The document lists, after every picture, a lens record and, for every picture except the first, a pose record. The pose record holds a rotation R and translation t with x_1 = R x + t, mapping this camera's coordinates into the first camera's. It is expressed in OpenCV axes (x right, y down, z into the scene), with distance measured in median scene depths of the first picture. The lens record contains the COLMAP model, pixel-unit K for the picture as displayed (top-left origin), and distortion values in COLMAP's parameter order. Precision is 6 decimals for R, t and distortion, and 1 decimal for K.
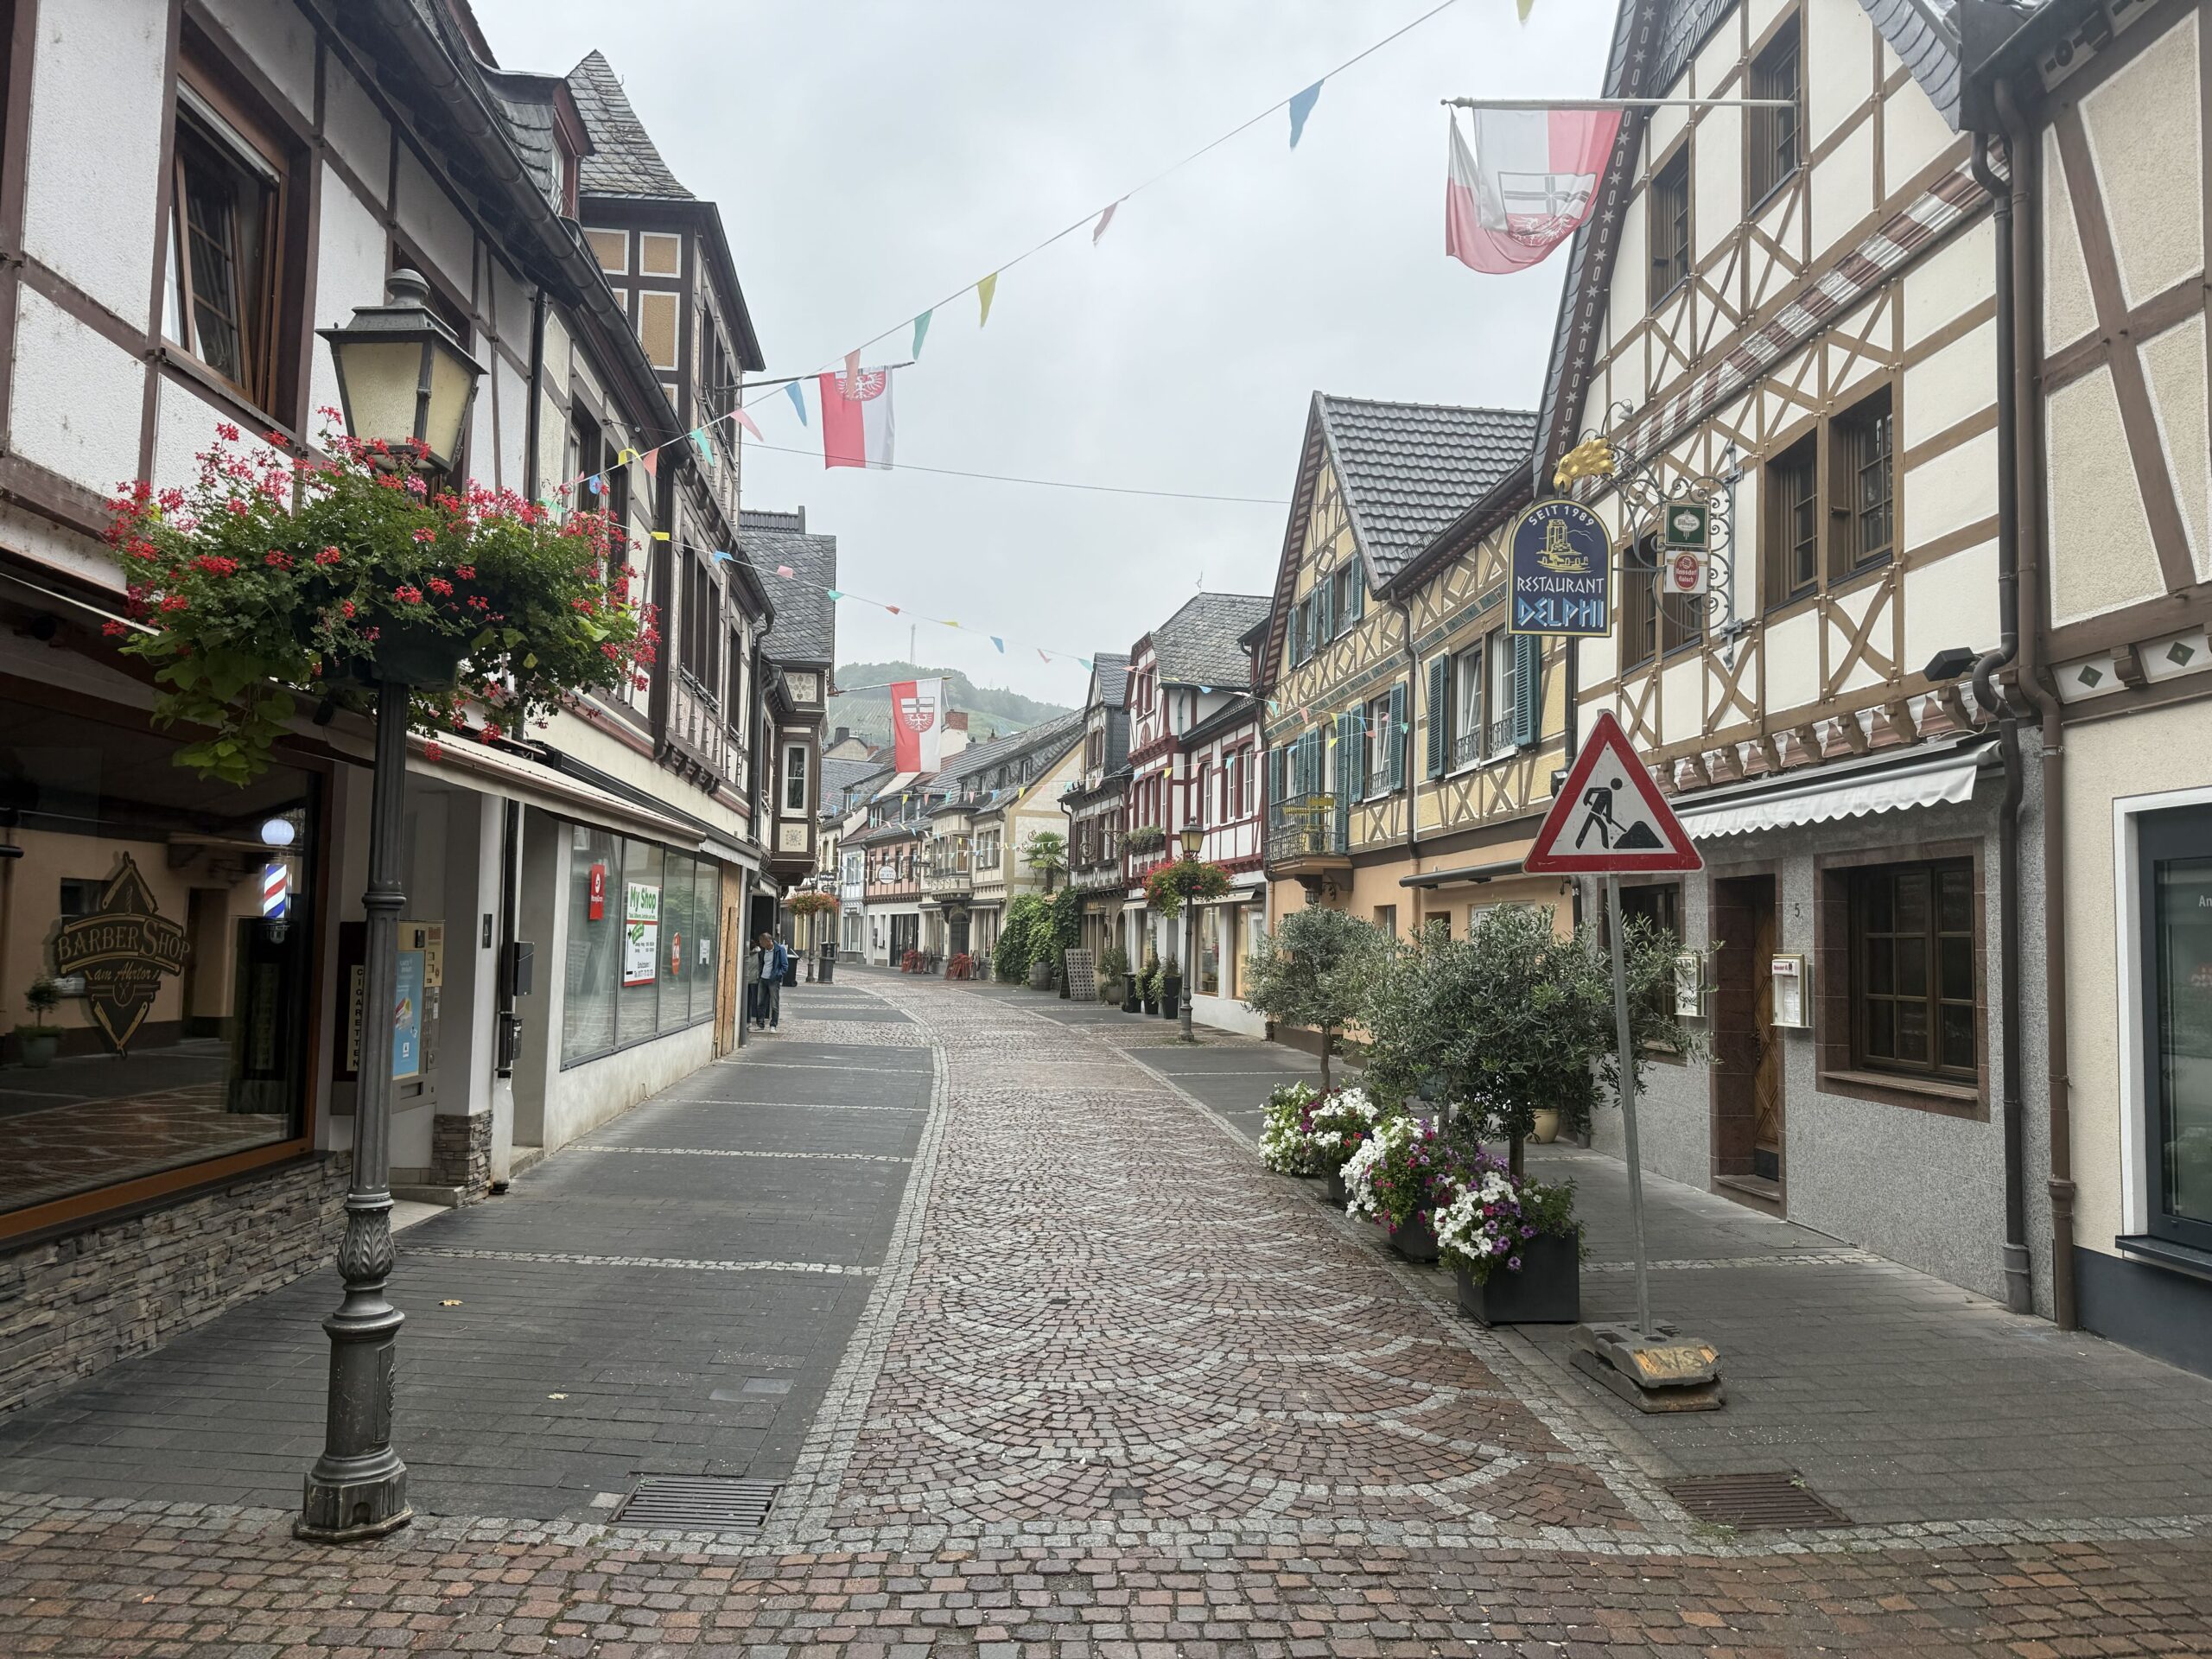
lens RADIAL K [[1570.0, 0, 1106.6], [0, 1570.0, 828.3], [0, 0, 1]] dist [0.008937, 0.000556]
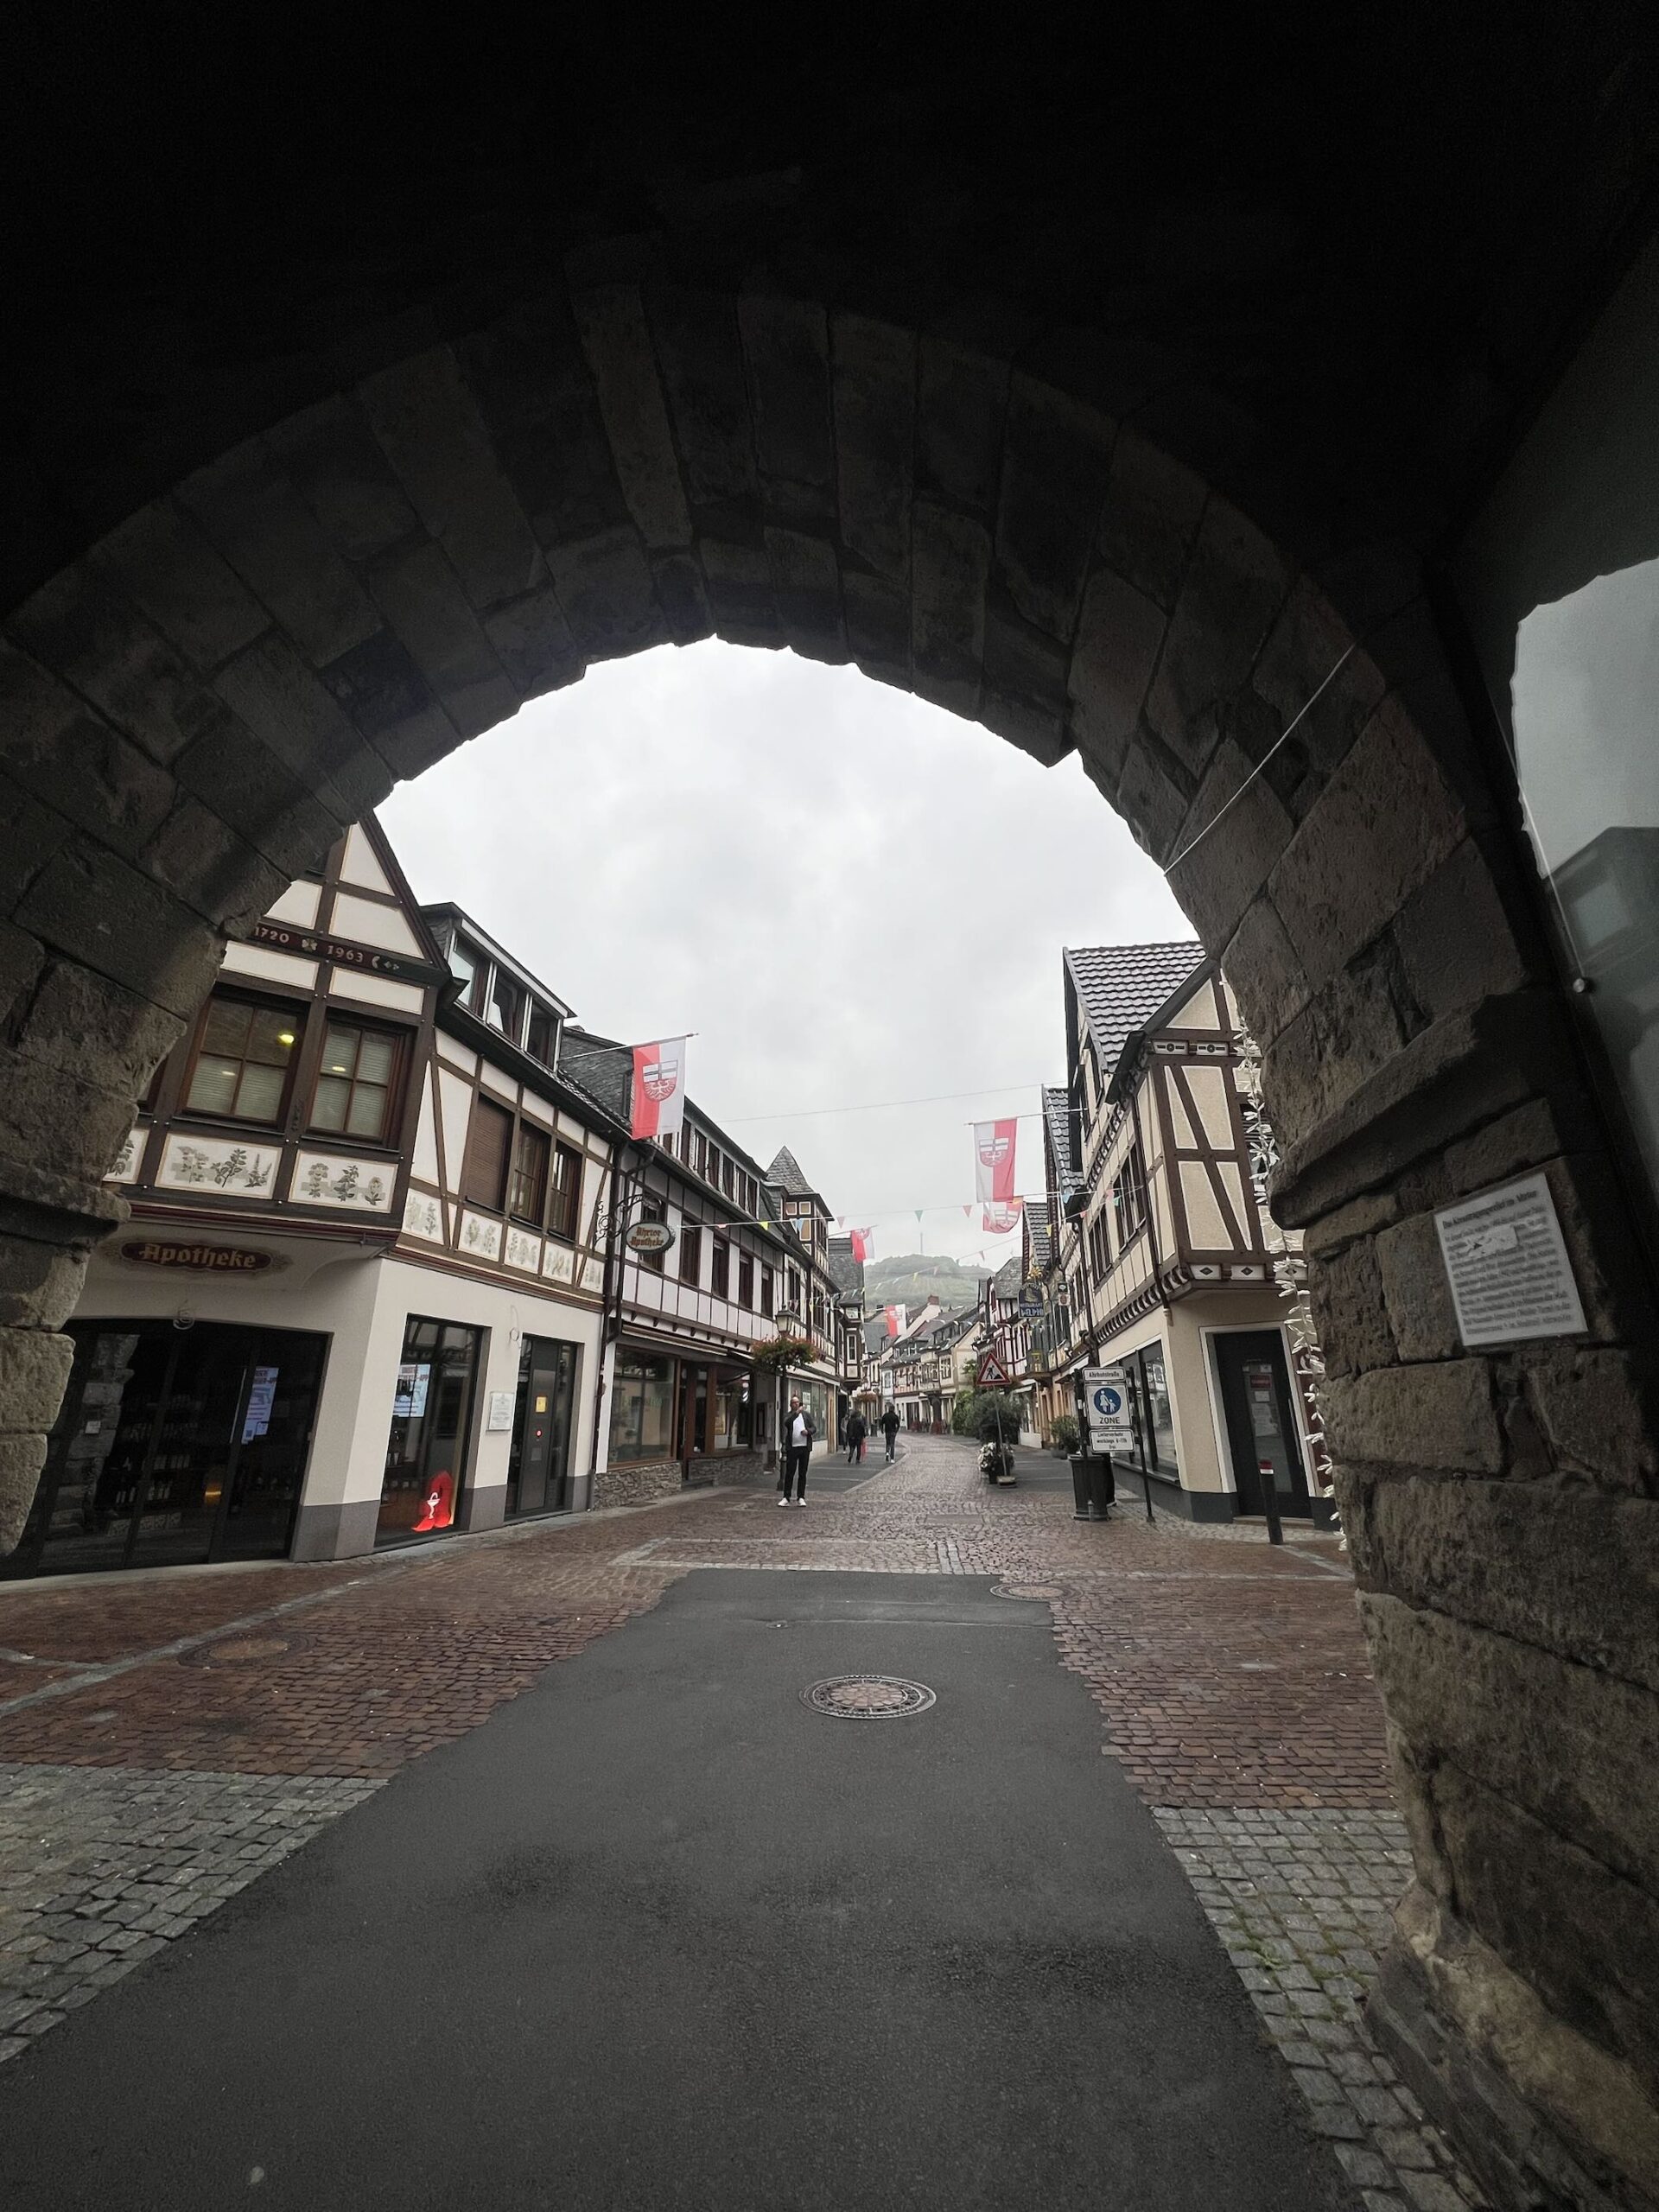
lens RADIAL K [[888.2, 0, 836.3], [0, 888.2, 1104.2], [0, 0, 1]] dist [-0.000203, -0.000003]
pose [[0.974324, -0.102270, -0.200585, 0.097626], [0.044972, 0.961332, -0.271695, -0.017609], [0.220614, 0.255698, 0.941248, -0.428227]]
